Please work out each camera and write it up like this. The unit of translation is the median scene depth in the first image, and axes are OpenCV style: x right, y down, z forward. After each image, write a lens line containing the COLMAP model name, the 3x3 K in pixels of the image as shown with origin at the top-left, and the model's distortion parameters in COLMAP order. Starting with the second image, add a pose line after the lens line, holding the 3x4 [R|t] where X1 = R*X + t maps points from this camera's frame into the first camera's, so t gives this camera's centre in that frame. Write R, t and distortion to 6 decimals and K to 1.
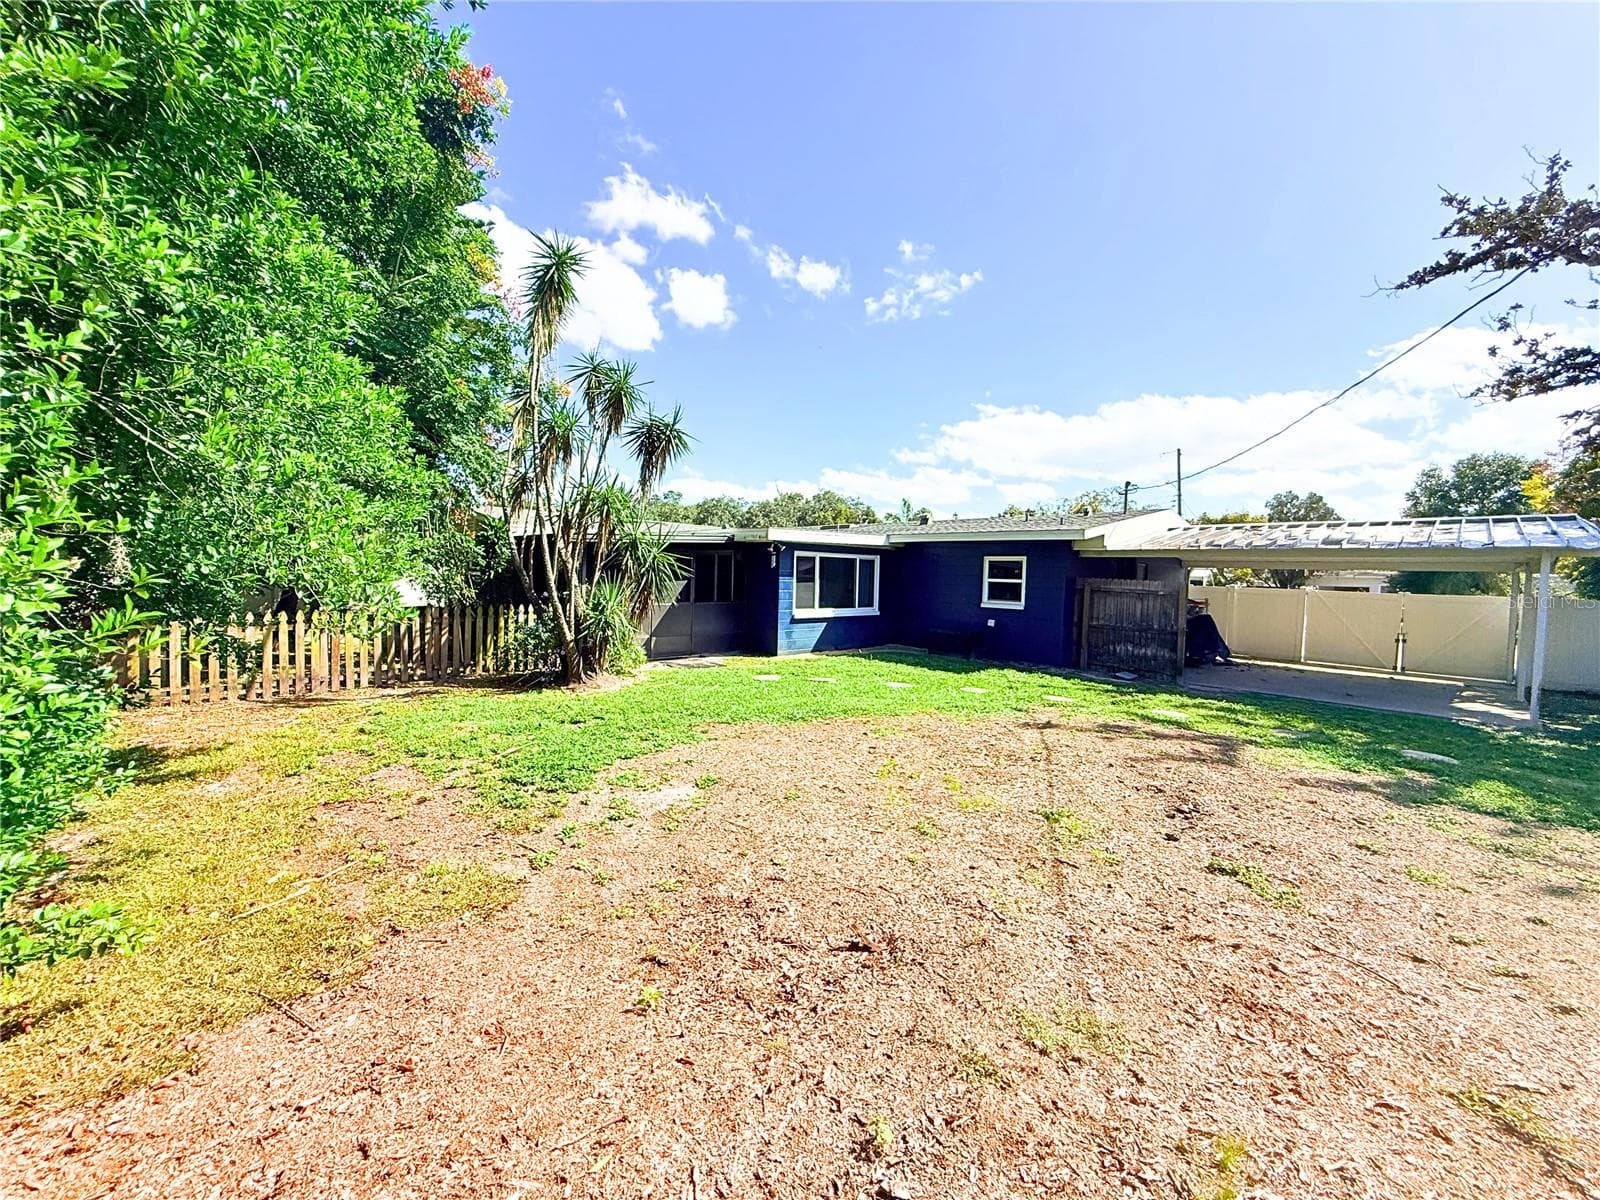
lens RADIAL K [[639.2, 0, 799.6], [0, 639.2, 599.9], [0, 0, 1]] dist [0.003735, 0.000417]
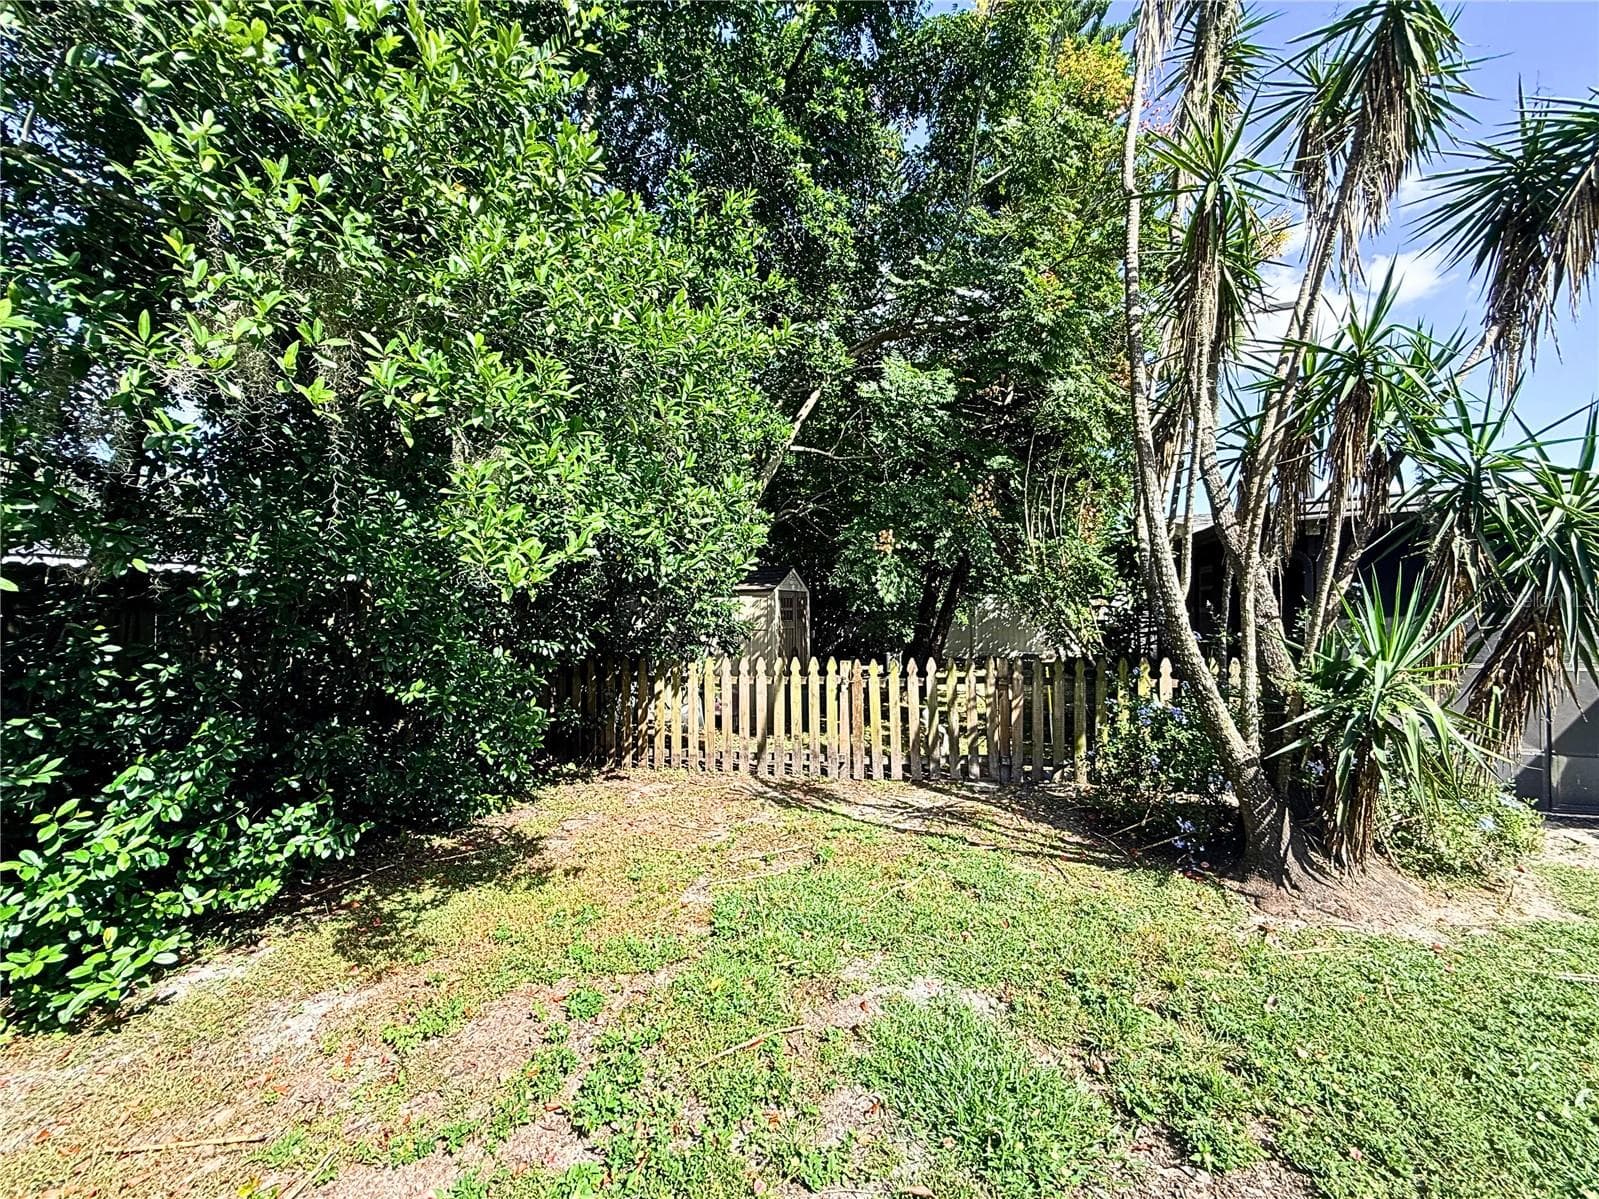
lens RADIAL K [[638.8, 0, 798.7], [0, 638.8, 598.3], [0, 0, 1]] dist [0.003735, 0.000417]
pose [[0.485432, -0.043407, -0.873196, -0.145381], [-0.015633, 0.998176, -0.058311, -0.005462], [0.874135, 0.041957, 0.483868, 0.552125]]
